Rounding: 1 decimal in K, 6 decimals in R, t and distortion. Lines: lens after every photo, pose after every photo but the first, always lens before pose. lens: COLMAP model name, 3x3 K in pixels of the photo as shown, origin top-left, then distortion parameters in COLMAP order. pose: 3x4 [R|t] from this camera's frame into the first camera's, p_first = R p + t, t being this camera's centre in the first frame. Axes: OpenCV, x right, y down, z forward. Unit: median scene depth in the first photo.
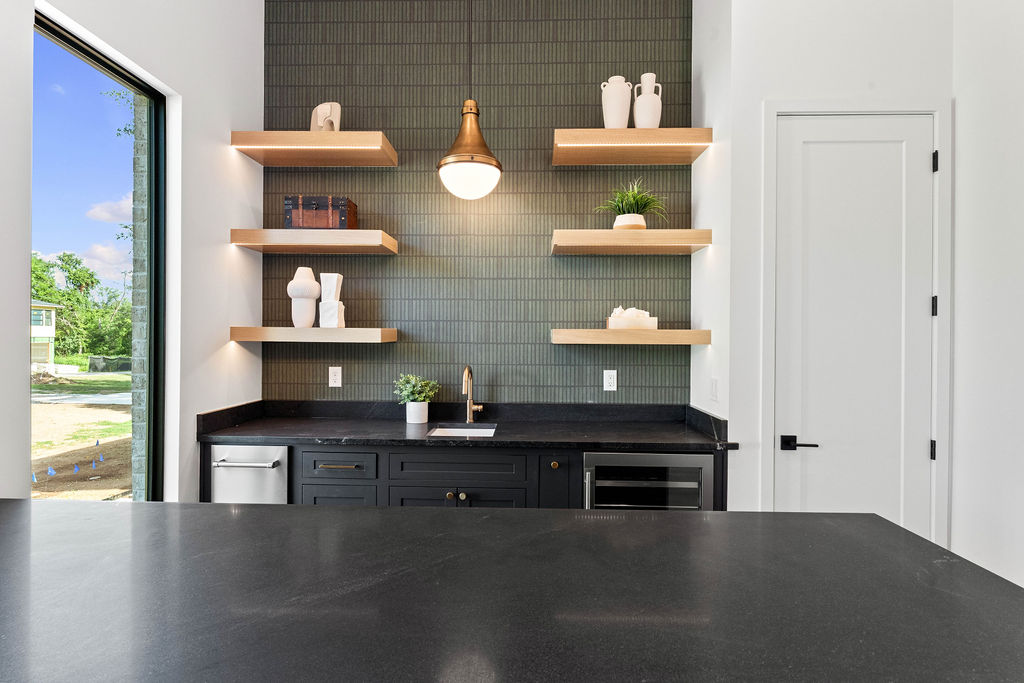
lens RADIAL K [[546.3, 0, 510.0], [0, 546.3, 345.7], [0, 0, 1]] dist [-0.007287, -0.001852]
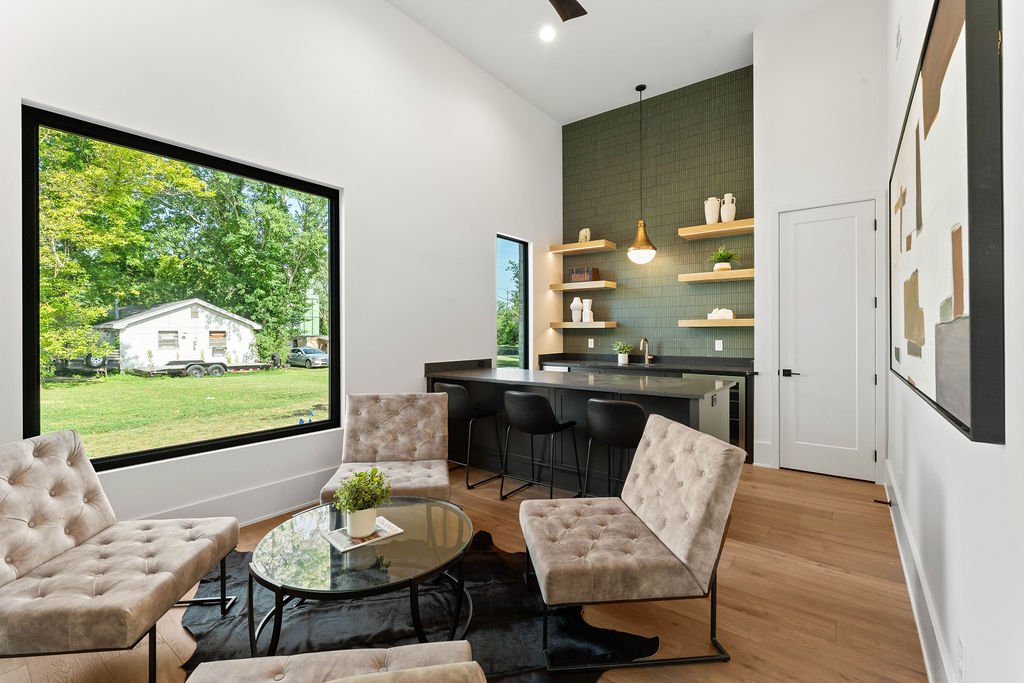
lens RADIAL K [[449.9, 0, 511.4], [0, 449.9, 338.6], [0, 0, 1]] dist [-0.000007, 0.000289]
pose [[0.821108, -0.002027, -0.570770, 0.534660], [0.001481, 0.999998, -0.001420, 0.043239], [0.570772, 0.000320, 0.821109, -0.827815]]
